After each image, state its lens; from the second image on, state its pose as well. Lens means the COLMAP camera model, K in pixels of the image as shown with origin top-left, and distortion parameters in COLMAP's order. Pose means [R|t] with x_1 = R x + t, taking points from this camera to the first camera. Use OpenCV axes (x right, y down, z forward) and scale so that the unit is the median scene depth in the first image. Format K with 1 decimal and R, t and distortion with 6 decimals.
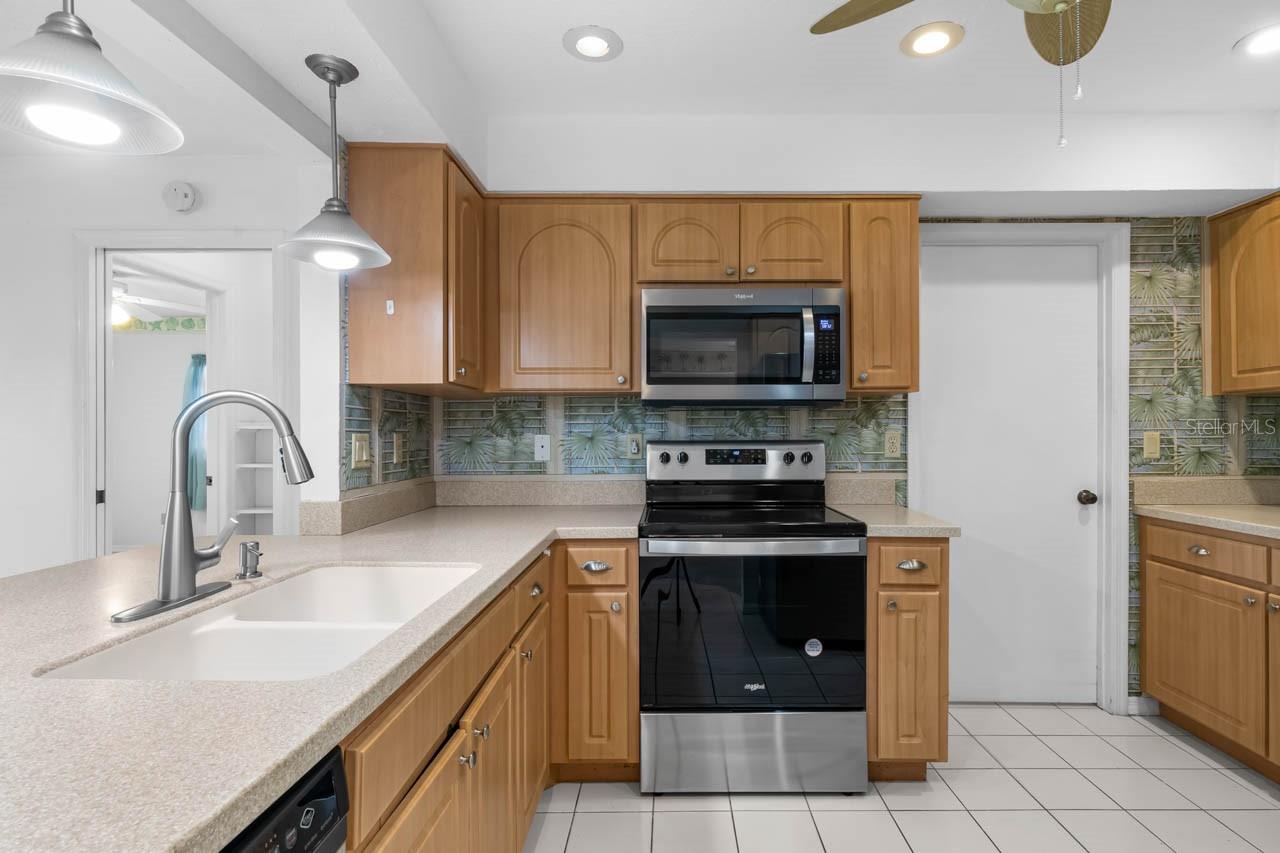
lens RADIAL K [[642.2, 0, 662.5], [0, 642.2, 431.7], [0, 0, 1]] dist [0.004269, 0.000873]
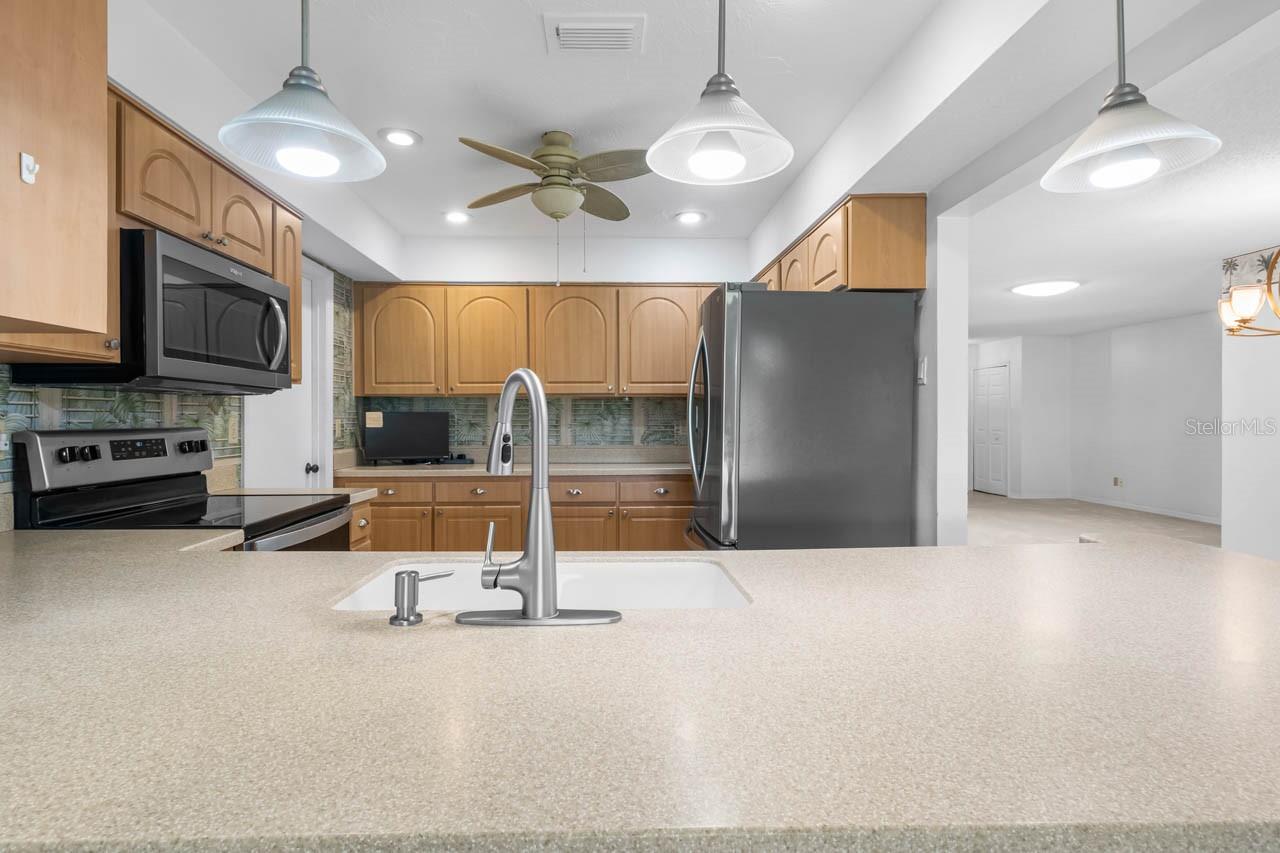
lens RADIAL K [[636.9, 0, 632.5], [0, 636.9, 425.0], [0, 0, 1]] dist [-0.000138, 0.000156]
pose [[-0.055753, -0.006617, 0.998423, -0.720398], [-0.001126, 0.999978, 0.006564, 0.002894], [-0.998444, -0.000759, -0.055759, 0.420852]]
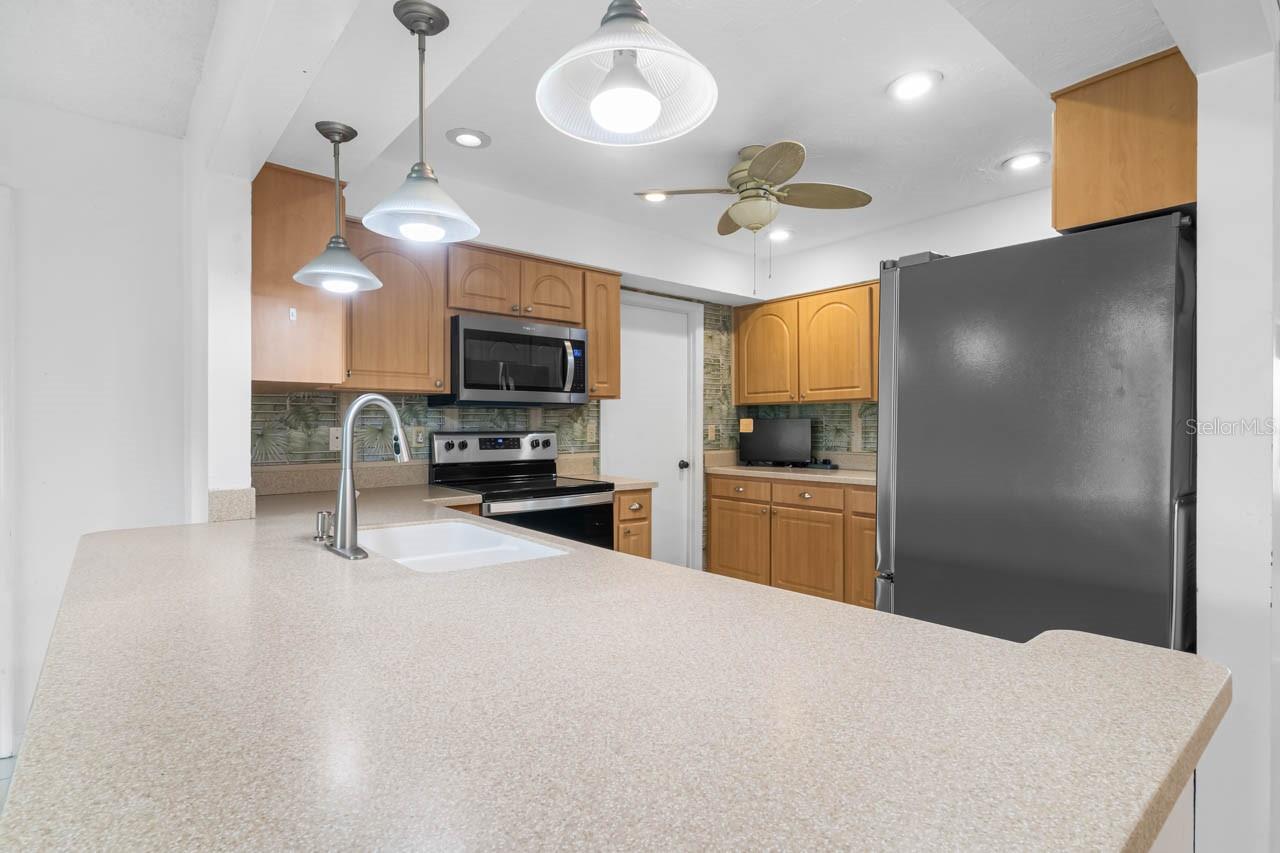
lens RADIAL K [[636.9, 0, 632.5], [0, 636.9, 425.0], [0, 0, 1]] dist [-0.000138, 0.000156]
pose [[0.764511, 0.001365, 0.644610, -0.524143], [-0.001427, 0.999999, -0.000425, 0.000617], [-0.644609, -0.000595, 0.764512, -0.184662]]
